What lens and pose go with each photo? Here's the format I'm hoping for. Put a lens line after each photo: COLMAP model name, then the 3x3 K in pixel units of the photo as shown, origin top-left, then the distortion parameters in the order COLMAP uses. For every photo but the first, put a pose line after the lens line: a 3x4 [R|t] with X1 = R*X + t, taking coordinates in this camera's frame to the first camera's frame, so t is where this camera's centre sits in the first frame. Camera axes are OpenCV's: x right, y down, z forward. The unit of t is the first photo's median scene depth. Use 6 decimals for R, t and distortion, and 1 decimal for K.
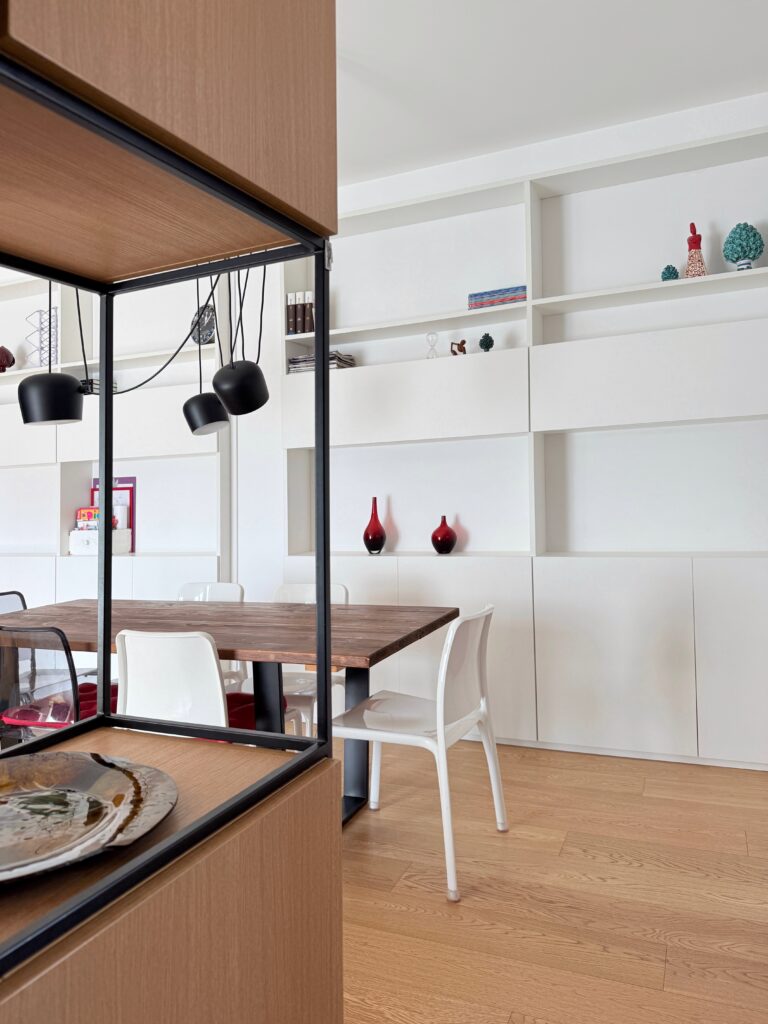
lens RADIAL K [[748.4, 0, 382.0], [0, 748.4, 477.3], [0, 0, 1]] dist [0.086115, -0.004605]
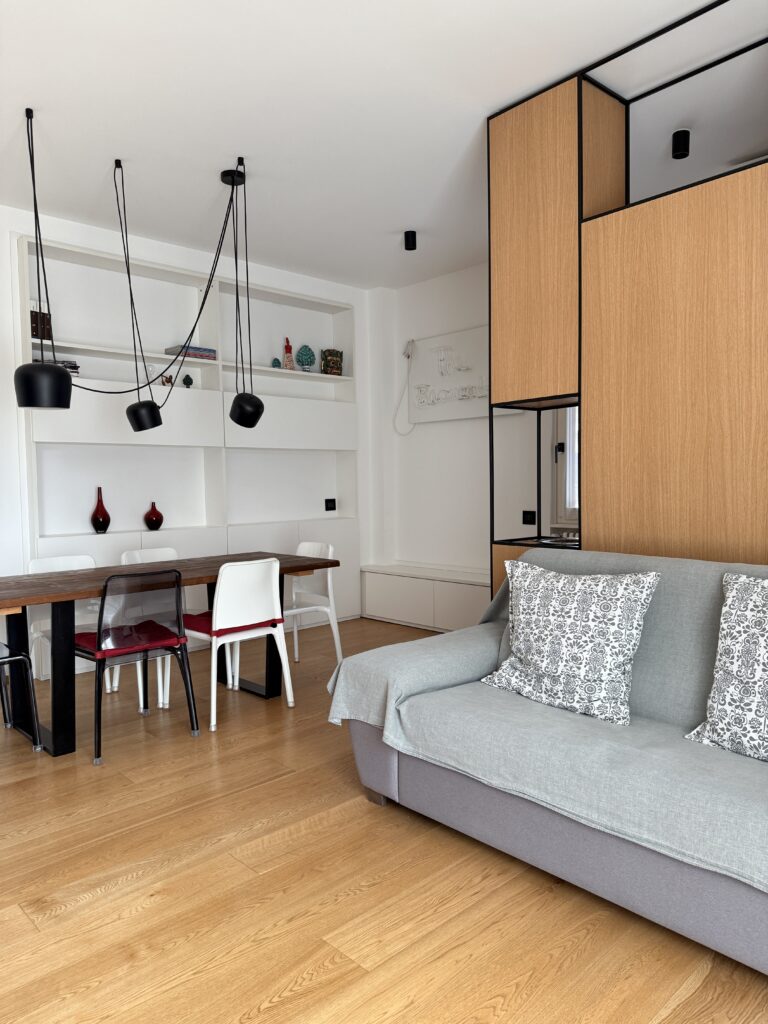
lens RADIAL K [[727.2, 0, 390.5], [0, 727.2, 514.0], [0, 0, 1]] dist [0.080239, -0.115869]
pose [[0.369128, -0.012407, 0.929296, -1.039160], [-0.011234, 0.999778, 0.017811, 0.046773], [-0.929311, -0.017014, 0.368907, 0.117349]]
